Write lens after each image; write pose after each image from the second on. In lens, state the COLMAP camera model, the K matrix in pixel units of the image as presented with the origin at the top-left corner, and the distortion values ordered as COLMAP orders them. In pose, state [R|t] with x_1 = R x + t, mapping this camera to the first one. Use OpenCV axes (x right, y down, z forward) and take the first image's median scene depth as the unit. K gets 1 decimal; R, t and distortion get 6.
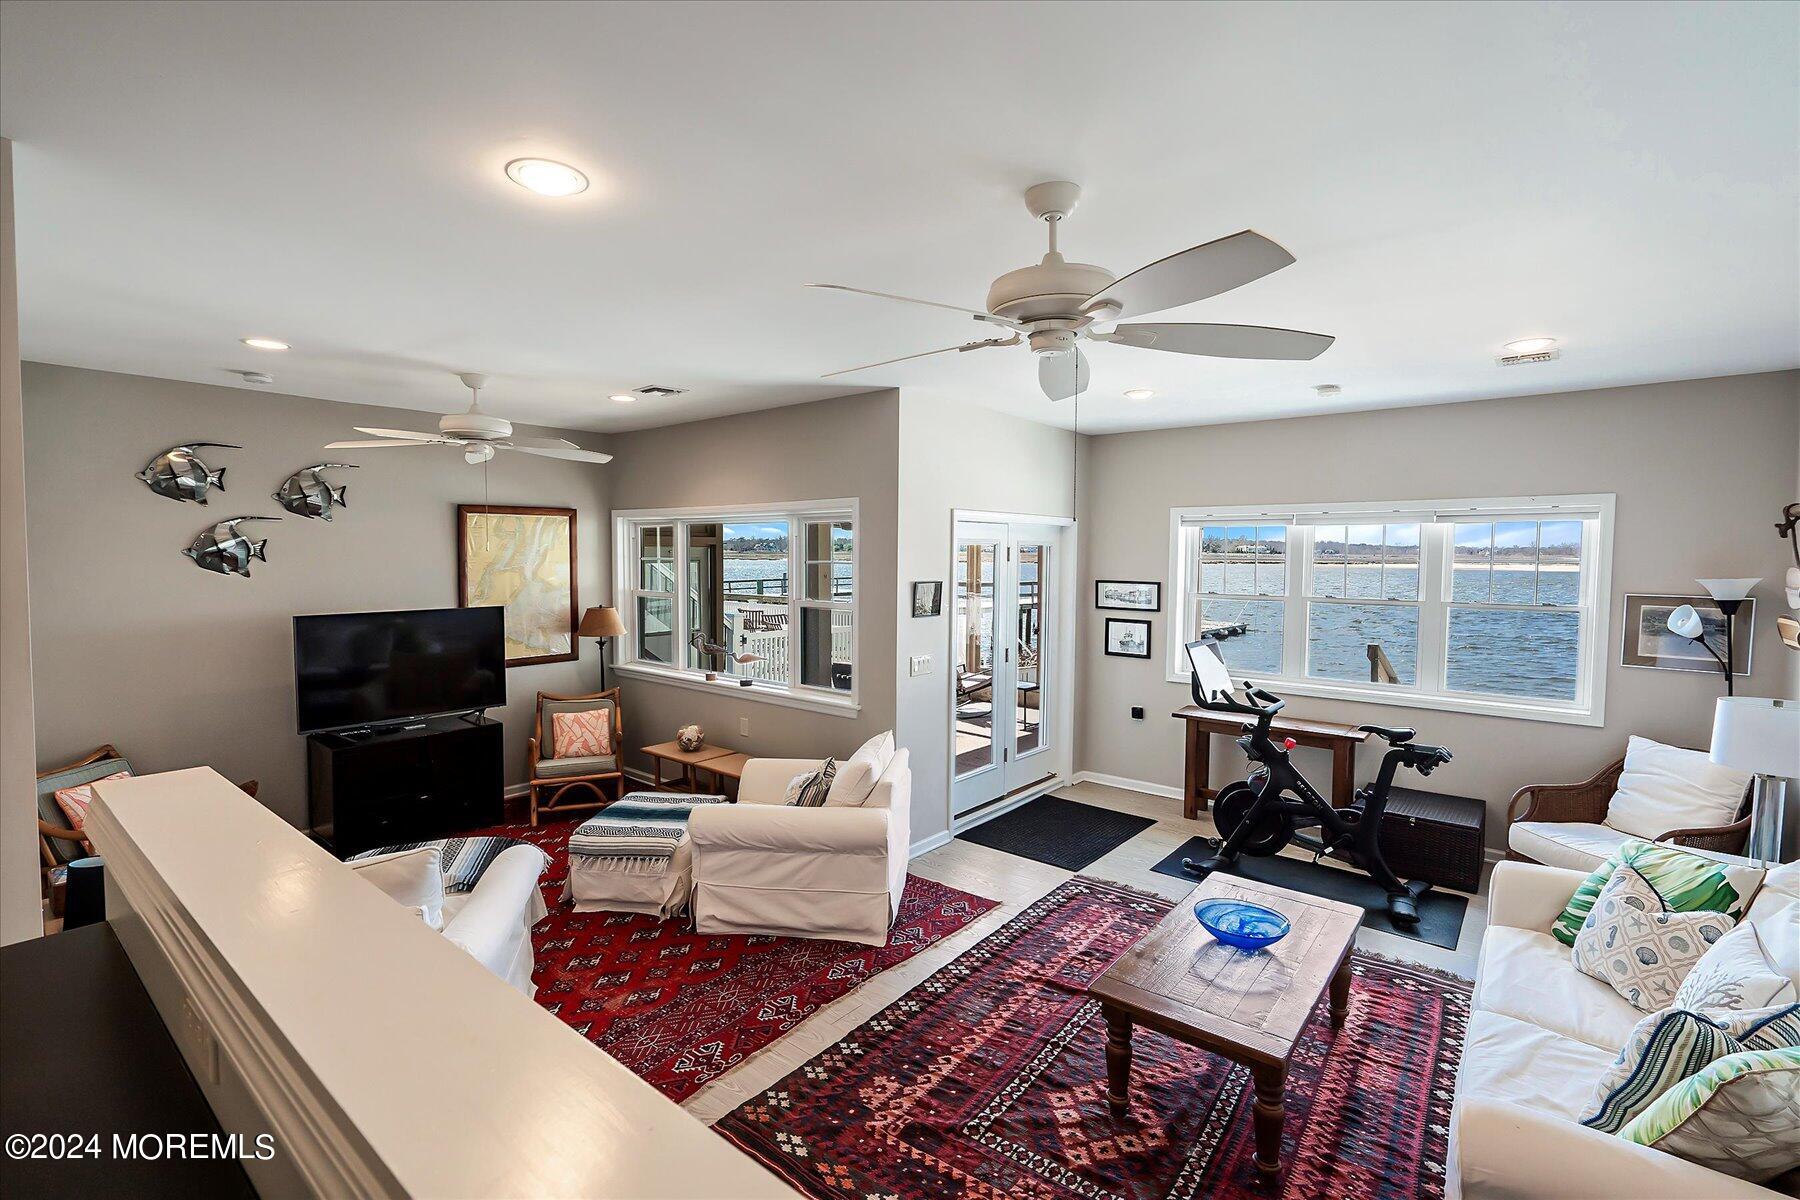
lens RADIAL K [[824.1, 0, 887.8], [0, 824.1, 606.4], [0, 0, 1]] dist [-0.002923, -0.000283]
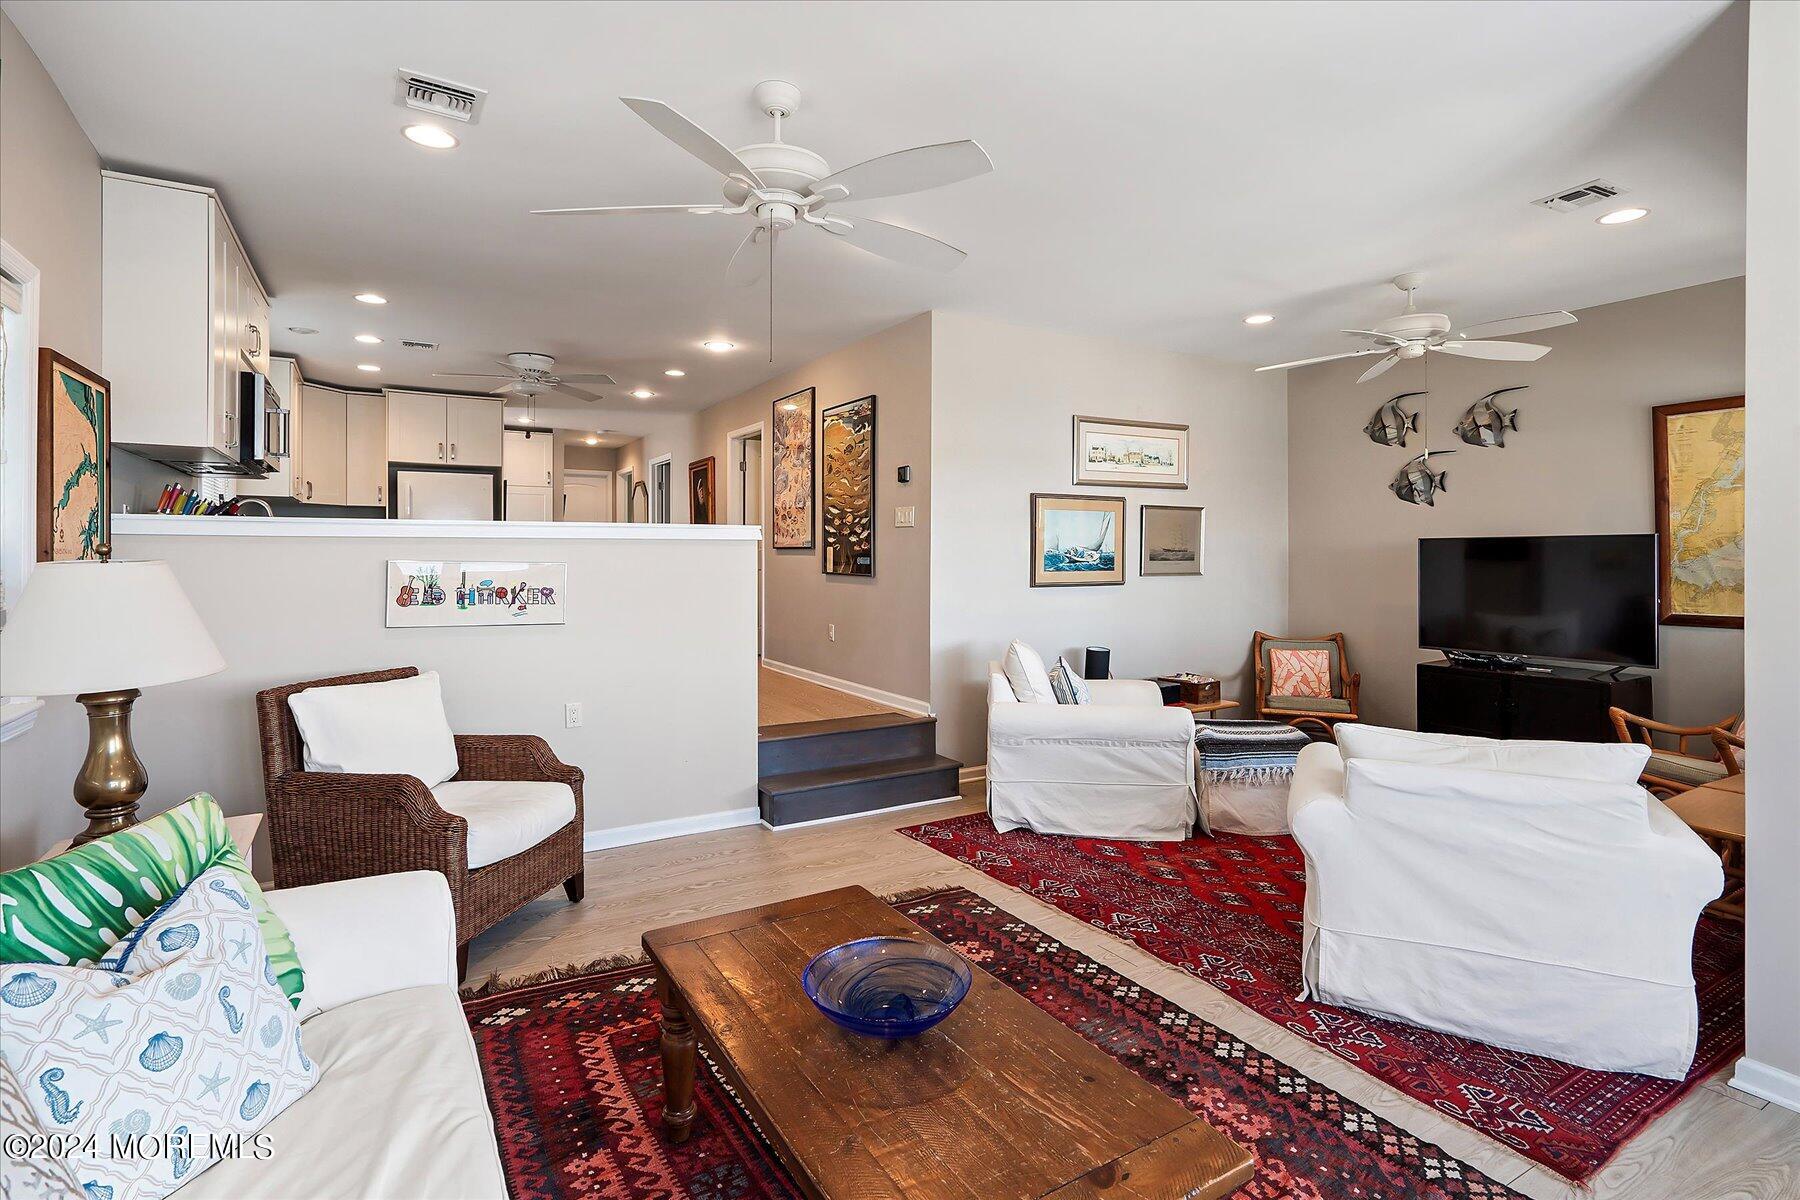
lens RADIAL K [[890.1, 0, 902.5], [0, 890.1, 552.0], [0, 0, 1]] dist [-0.000787, -0.000219]
pose [[-0.346876, -0.012110, -0.937833, 0.630838], [-0.065917, 0.997759, 0.011497, 0.062530], [0.935592, 0.065807, -0.346897, 0.772521]]
